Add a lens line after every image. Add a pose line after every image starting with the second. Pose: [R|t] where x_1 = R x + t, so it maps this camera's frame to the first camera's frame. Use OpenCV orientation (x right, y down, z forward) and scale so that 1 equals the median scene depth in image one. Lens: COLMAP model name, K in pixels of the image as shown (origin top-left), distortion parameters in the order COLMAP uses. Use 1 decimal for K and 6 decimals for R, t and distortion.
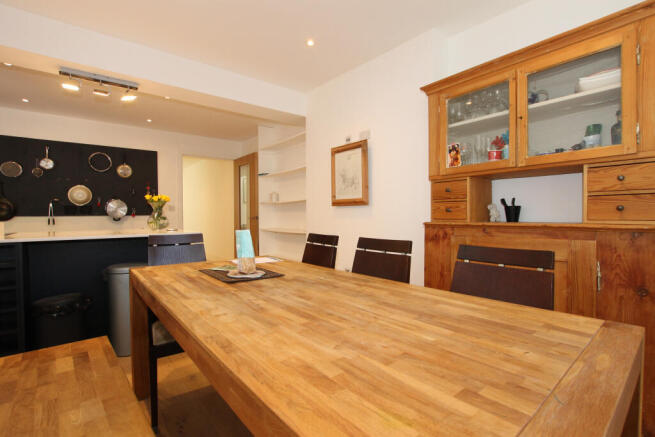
lens RADIAL K [[308.6, 0, 327.8], [0, 308.6, 218.5], [0, 0, 1]] dist [-0.025089, -0.000682]
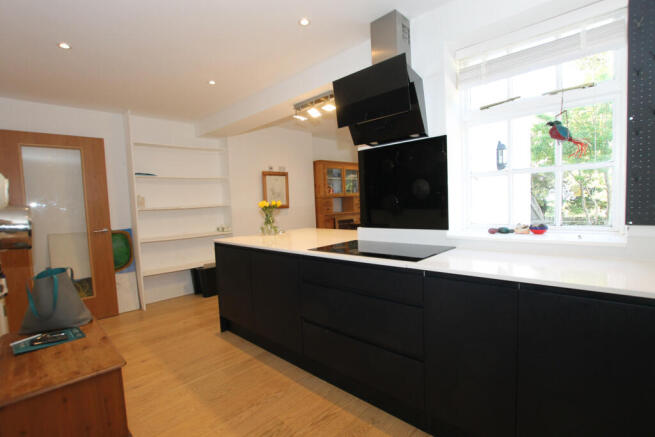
lens RADIAL K [[308.6, 0, 327.2], [0, 308.6, 222.4], [0, 0, 1]] dist [-0.025089, -0.000682]
pose [[-0.110568, -0.049982, 0.992611, -1.648520], [0.051462, 0.997107, 0.055941, -0.046742], [-0.992535, 0.057267, -0.107676, 0.918674]]
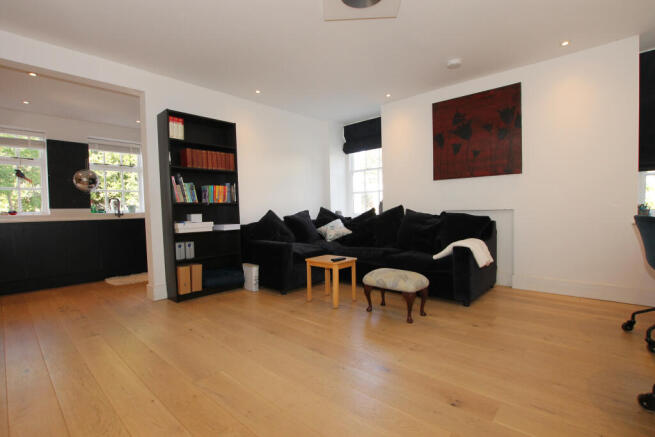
lens RADIAL K [[308.6, 0, 326.7], [0, 308.6, 220.0], [0, 0, 1]] dist [-0.025089, -0.000682]
pose [[-0.989254, 0.042542, -0.139880, -2.367219], [0.037151, 0.998471, 0.040925, 0.054621], [0.141407, 0.035289, -0.989322, 2.049690]]
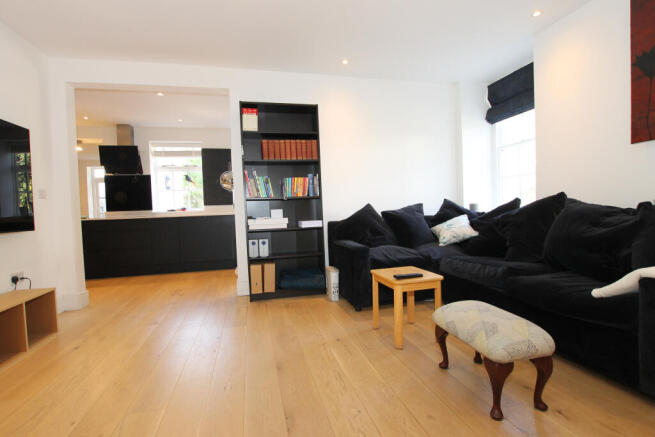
lens RADIAL K [[308.6, 0, 328.2], [0, 308.6, 220.1], [0, 0, 1]] dist [-0.025089, -0.000682]
pose [[-0.901221, 0.032495, 0.432139, -2.679763], [0.051639, 0.998132, 0.032637, 0.072675], [-0.430271, 0.051728, -0.901216, 1.732514]]
